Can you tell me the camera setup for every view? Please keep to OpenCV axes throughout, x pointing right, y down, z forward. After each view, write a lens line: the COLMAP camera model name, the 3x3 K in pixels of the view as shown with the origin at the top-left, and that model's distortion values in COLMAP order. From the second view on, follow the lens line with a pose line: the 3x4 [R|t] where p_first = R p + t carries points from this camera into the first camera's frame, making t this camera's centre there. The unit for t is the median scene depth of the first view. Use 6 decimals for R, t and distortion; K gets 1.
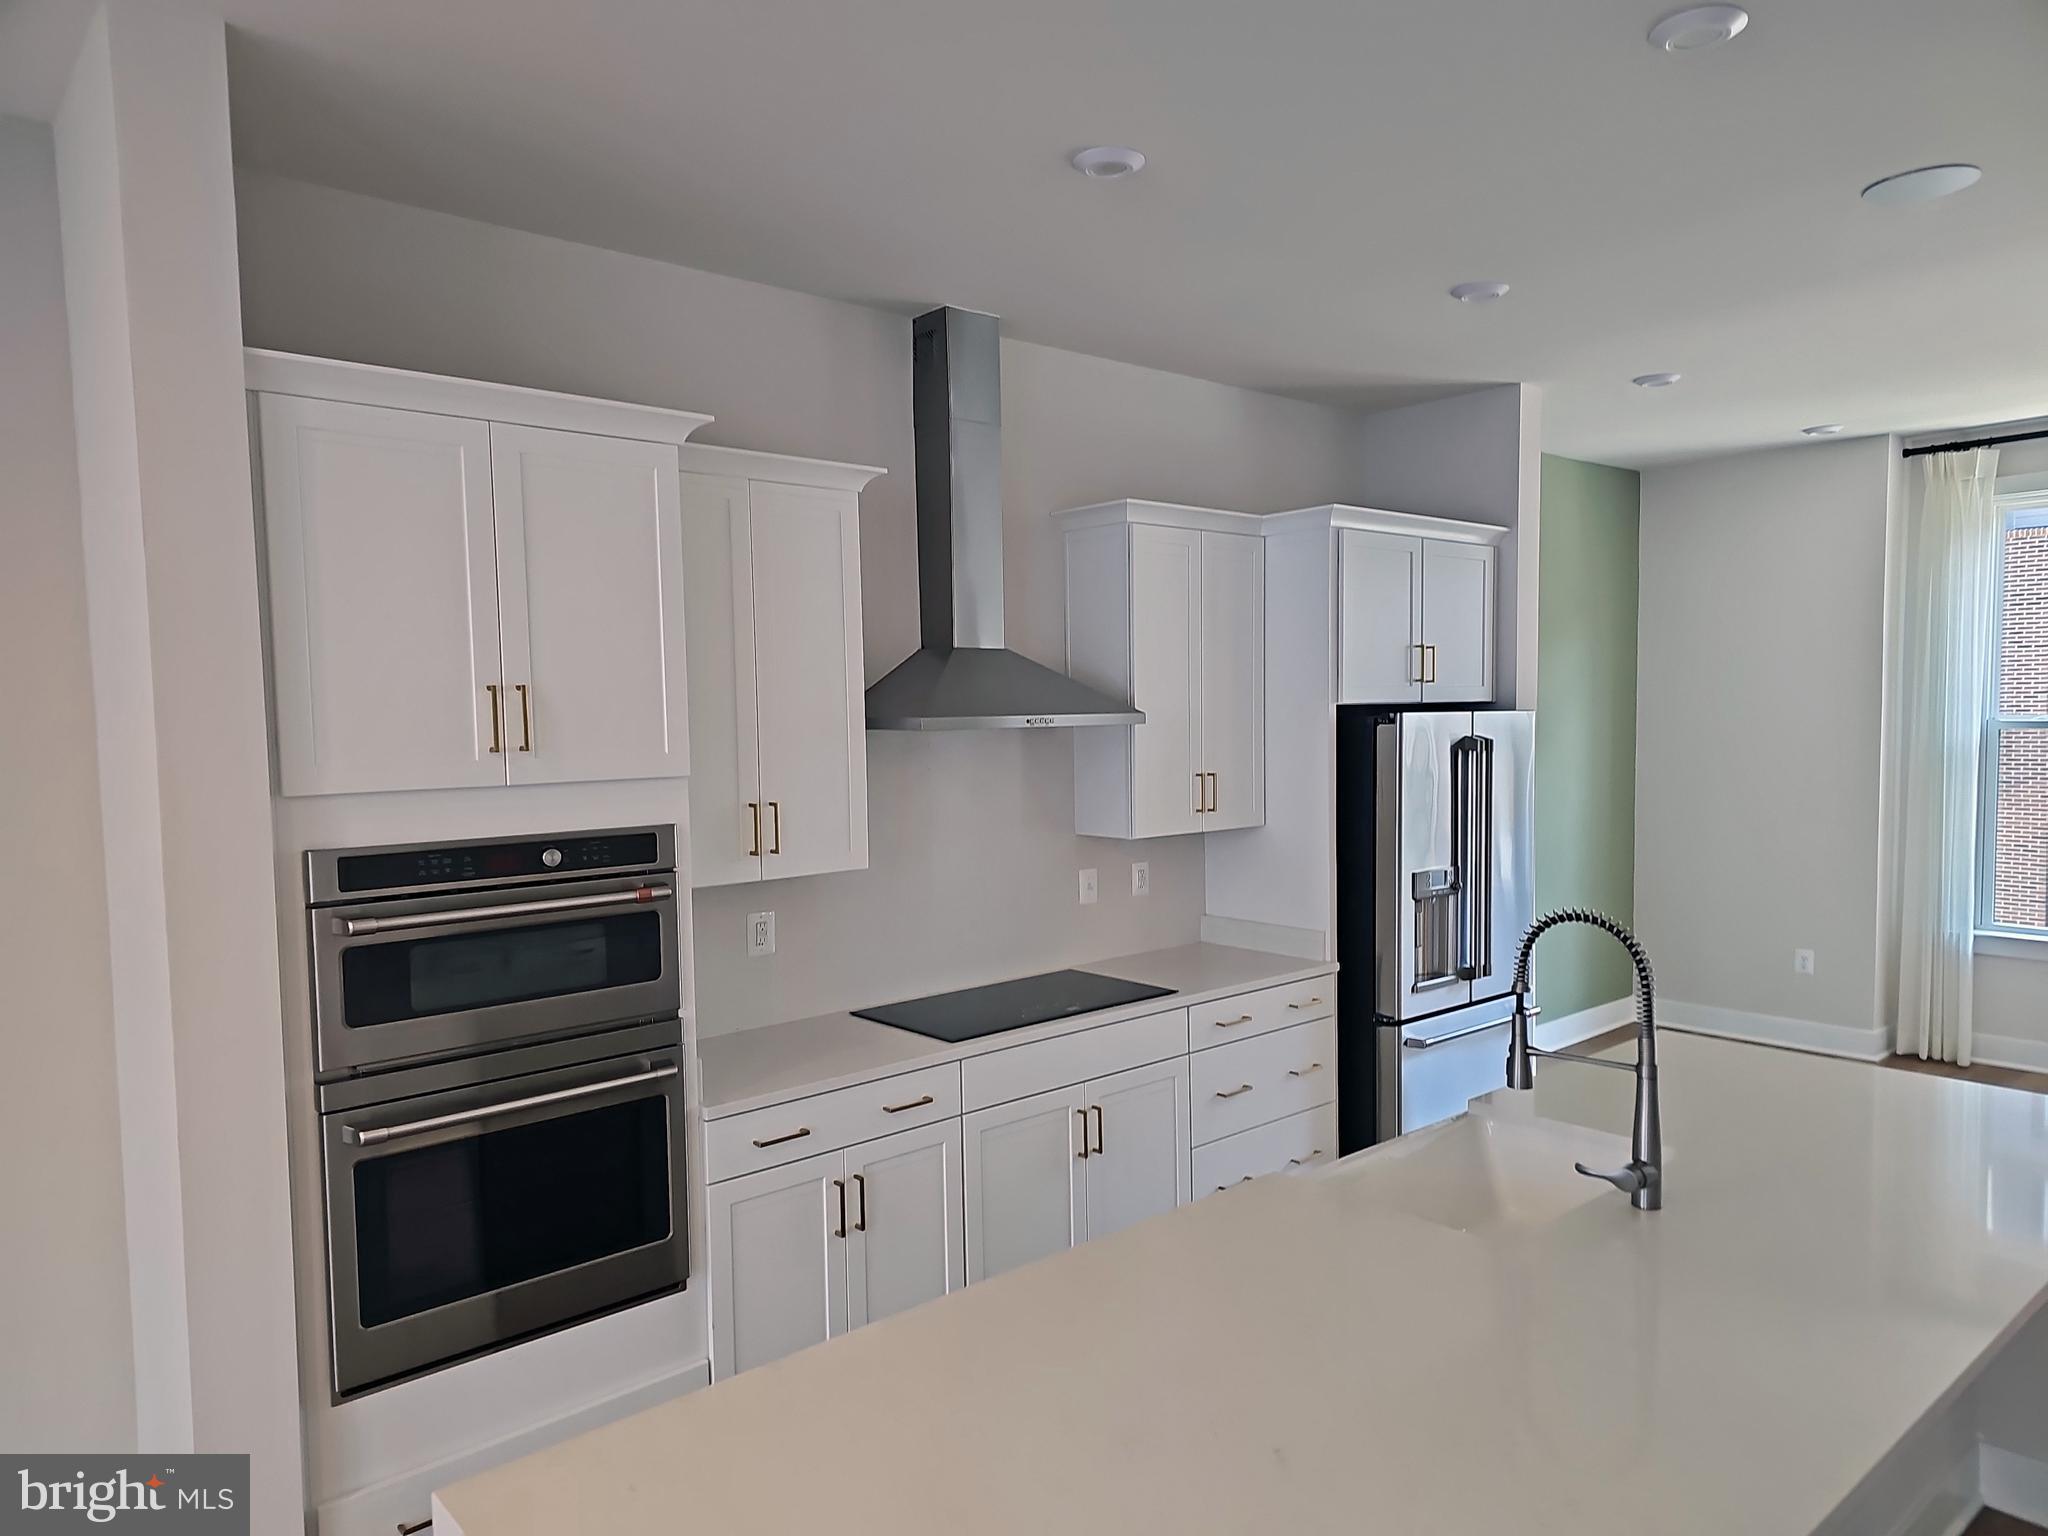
lens RADIAL K [[1299.2, 0, 1045.0], [0, 1299.2, 794.4], [0, 0, 1]] dist [0.066160, -0.001518]
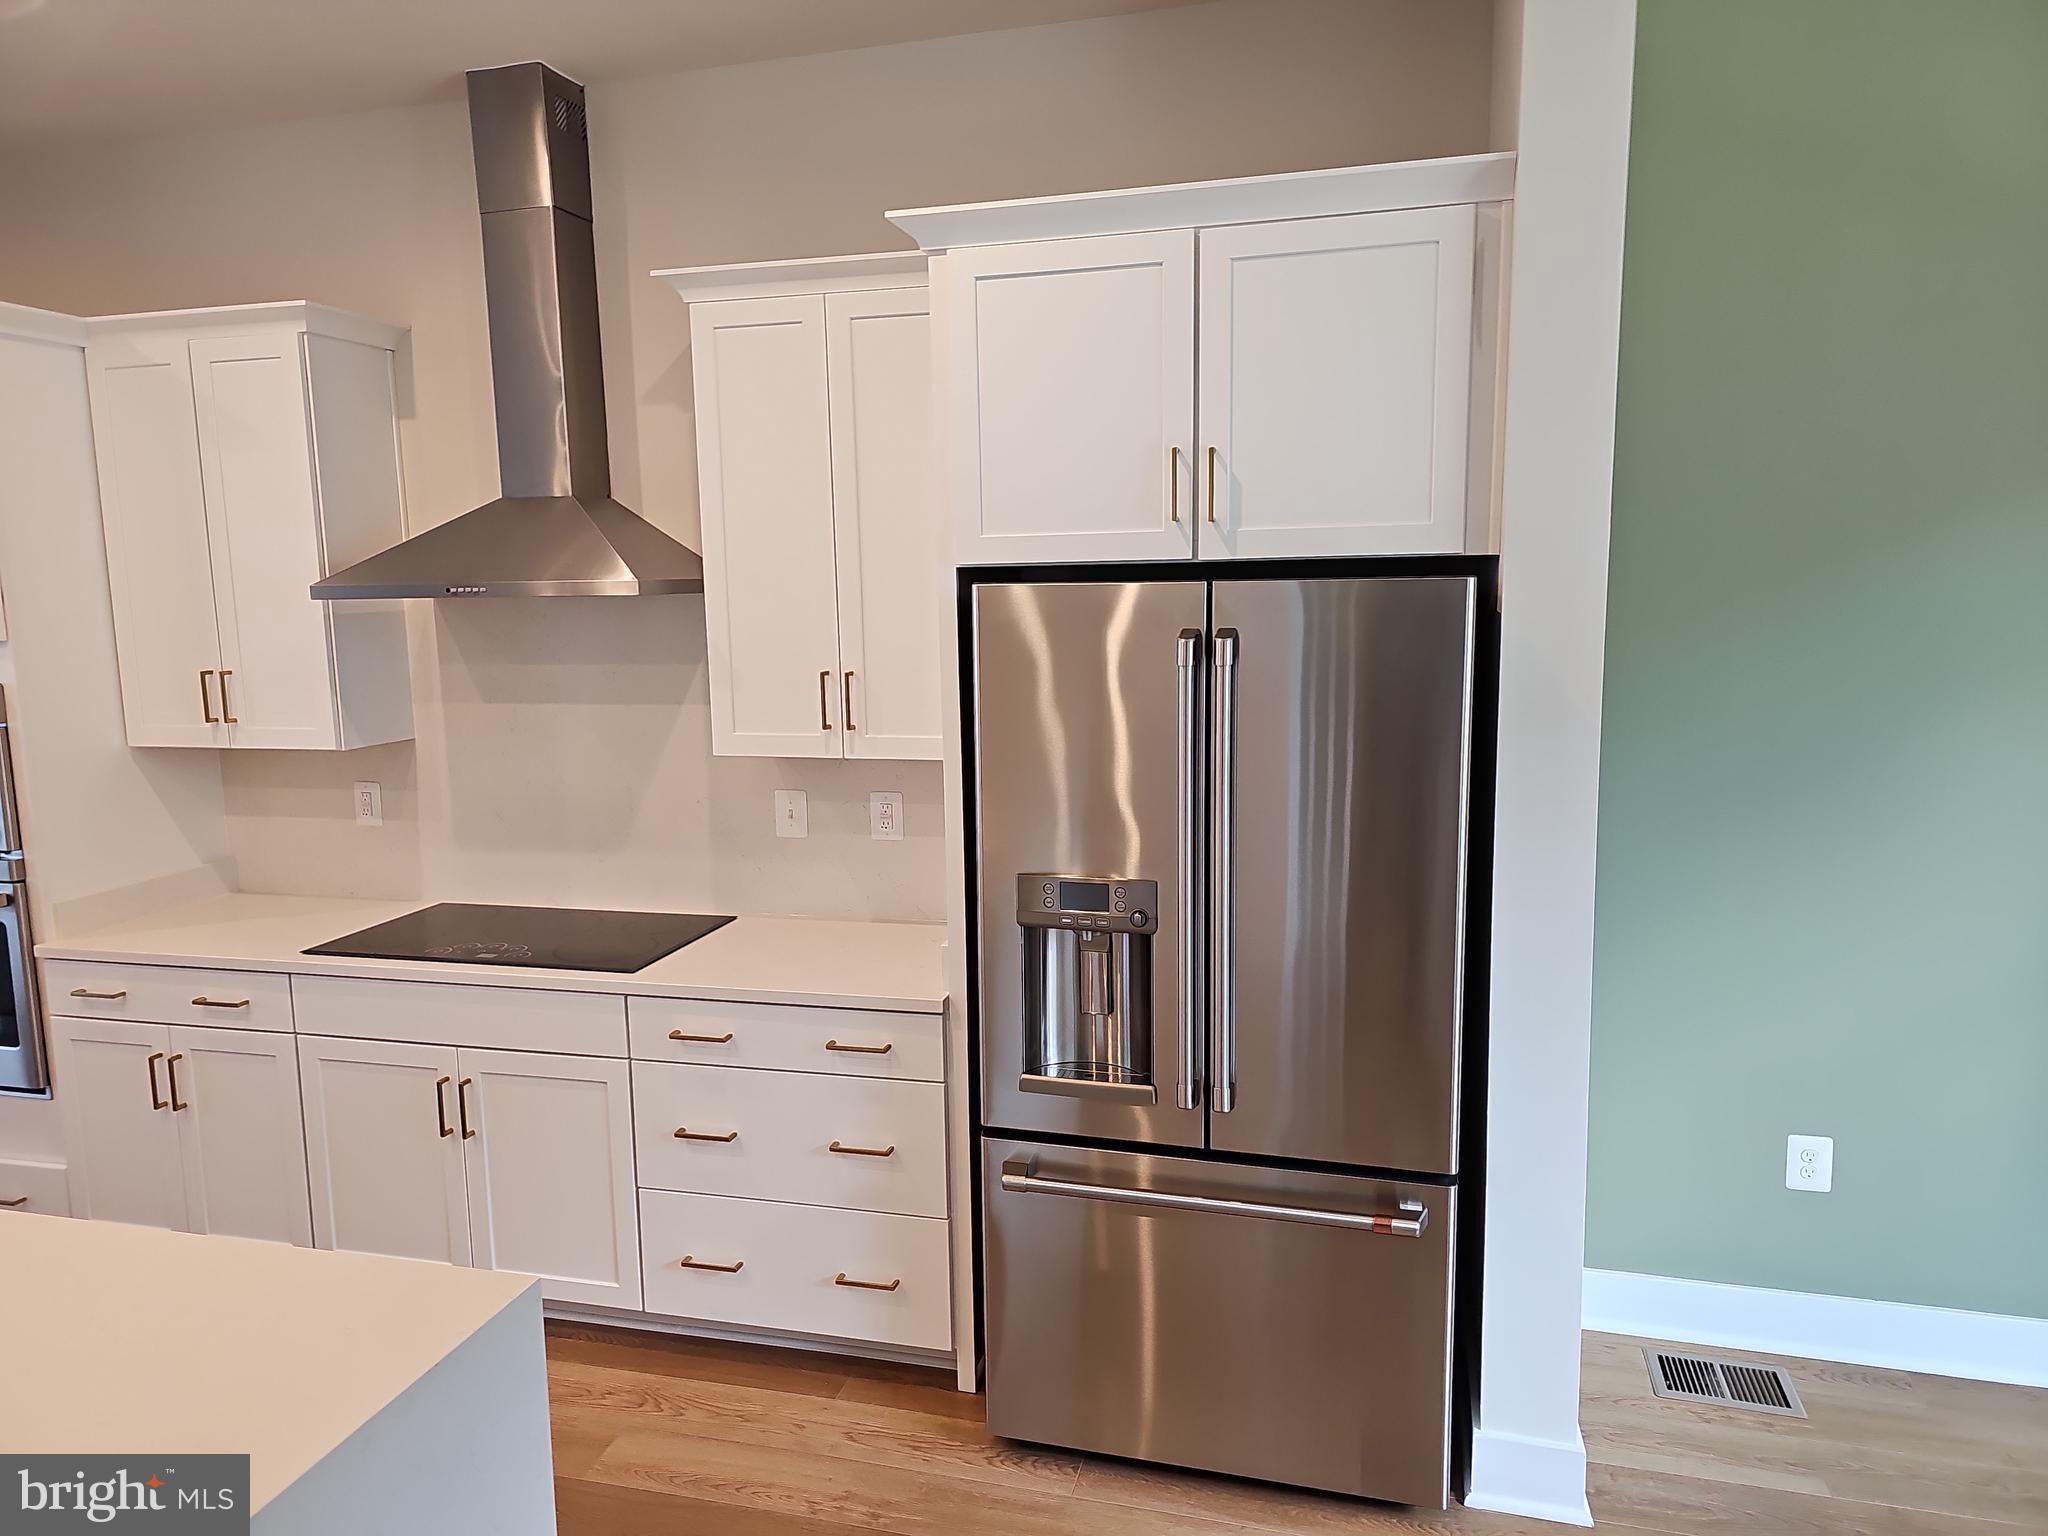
lens RADIAL K [[1248.1, 0, 1024.0], [0, 1248.1, 768.0], [0, 0, 1]] dist [0.006906, 0.001137]
pose [[0.589169, 0.122223, -0.798712, 0.801094], [-0.048133, 0.992047, 0.116303, -0.054121], [0.806575, -0.030078, 0.590366, 0.803583]]
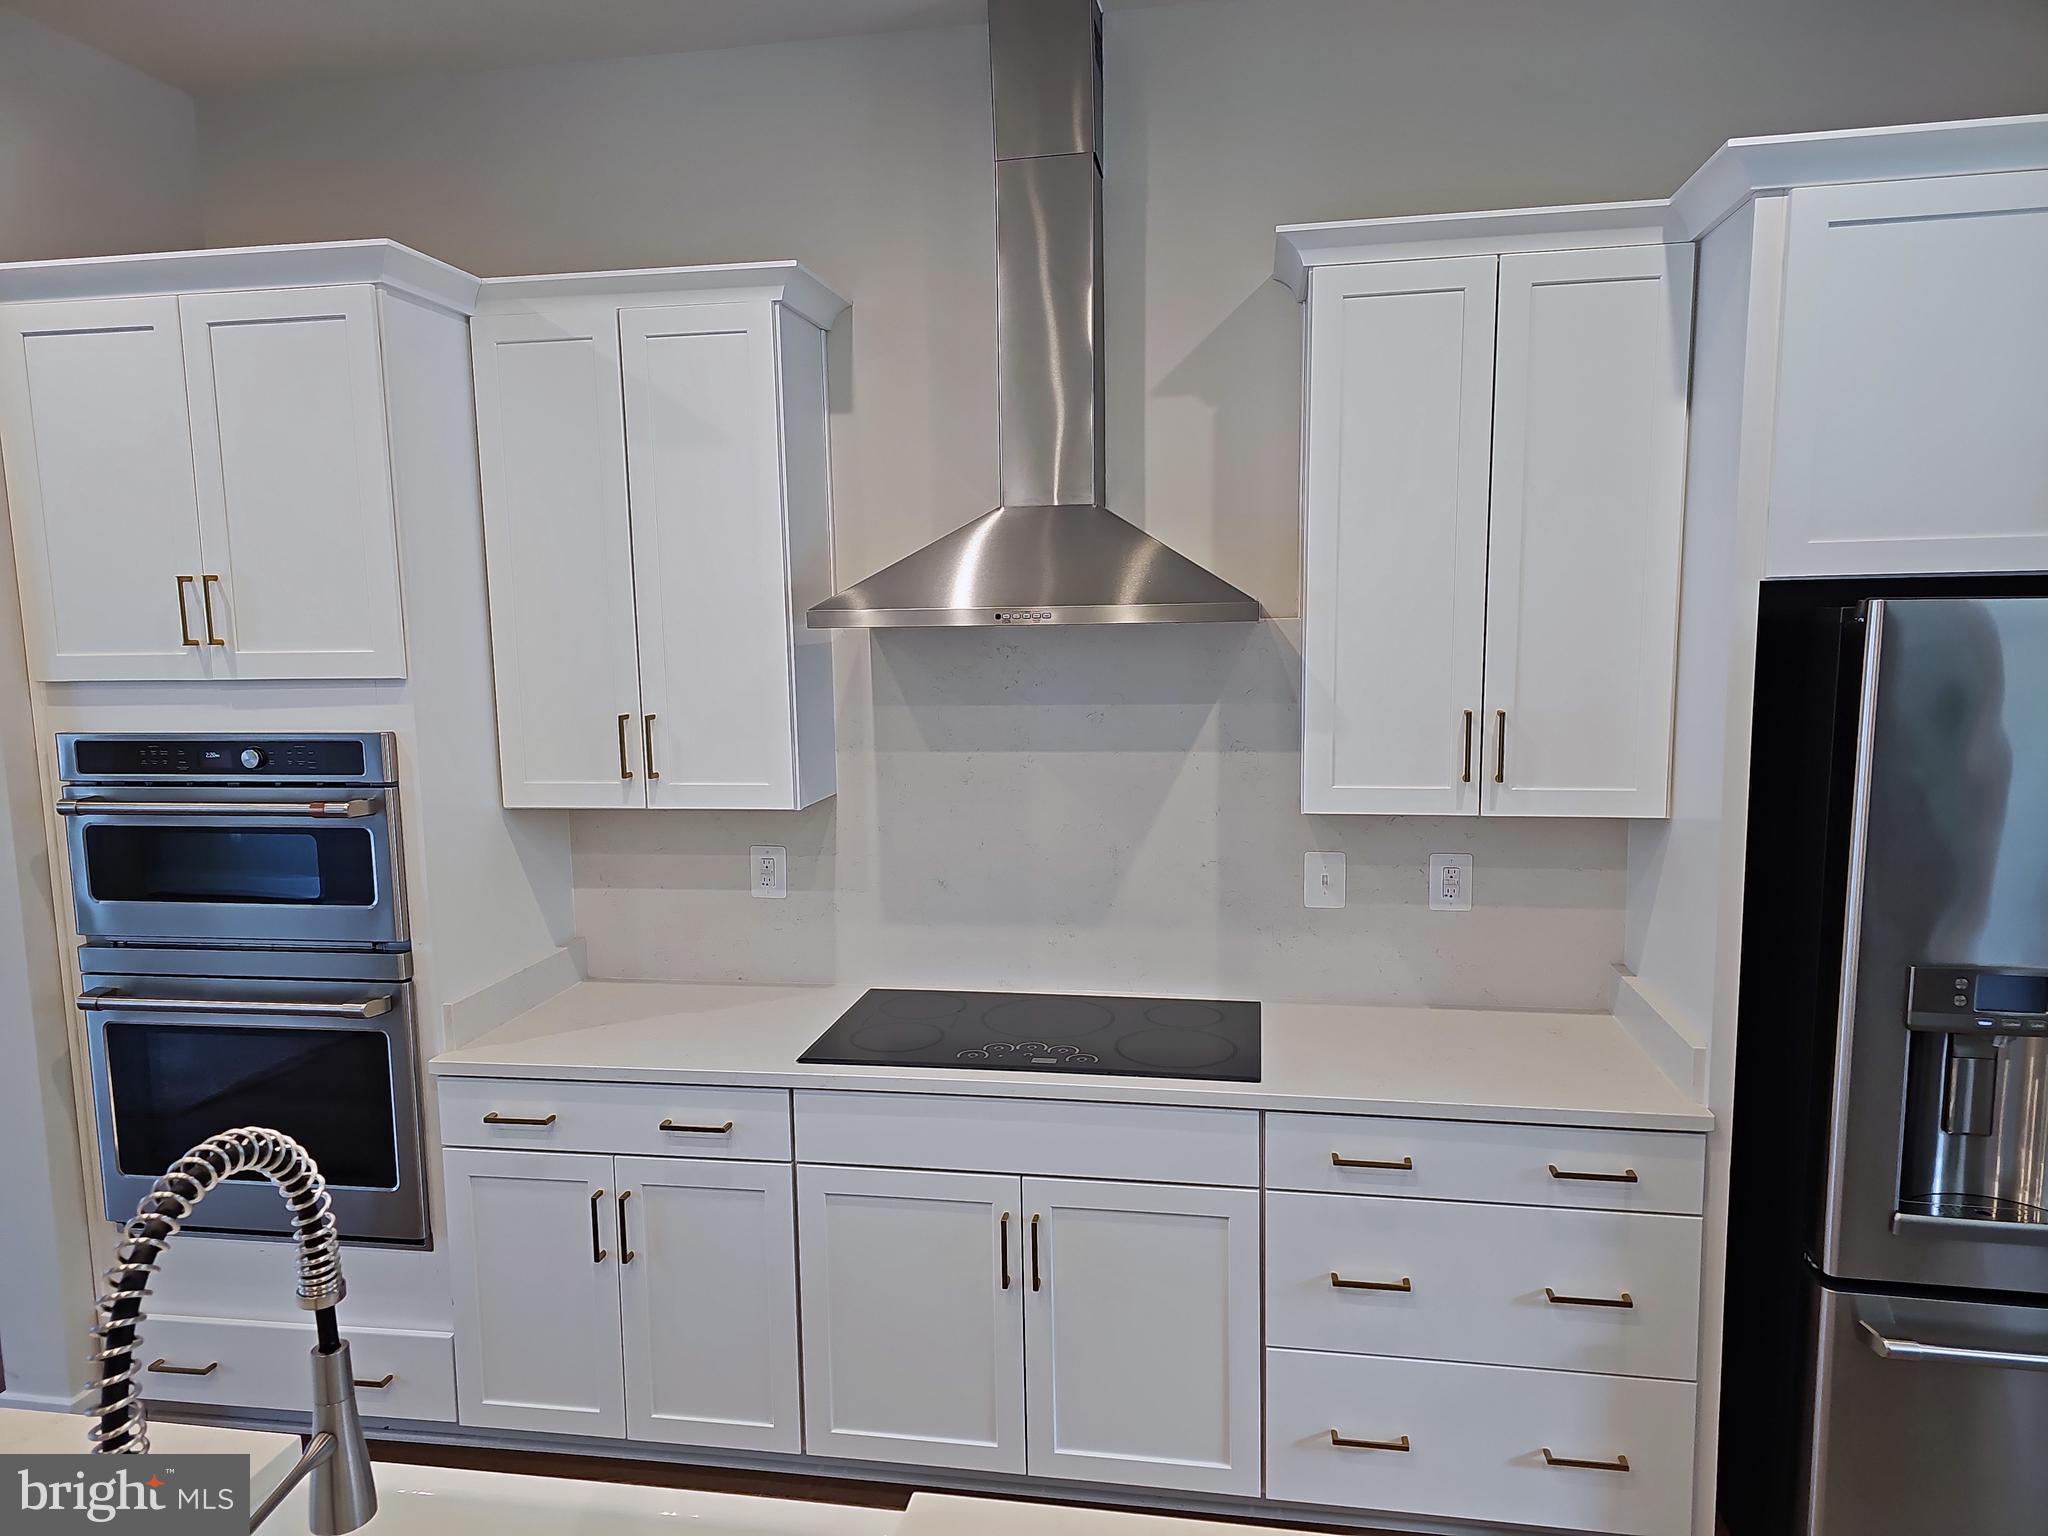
lens RADIAL K [[1340.8, 0, 1030.0], [0, 1340.8, 777.5], [0, 0, 1]] dist [0.077319, -0.057229]
pose [[0.636092, 0.094804, -0.765767, 0.511376], [-0.045477, 0.995304, 0.085446, -0.033415], [0.770272, -0.019526, 0.637417, 0.559660]]
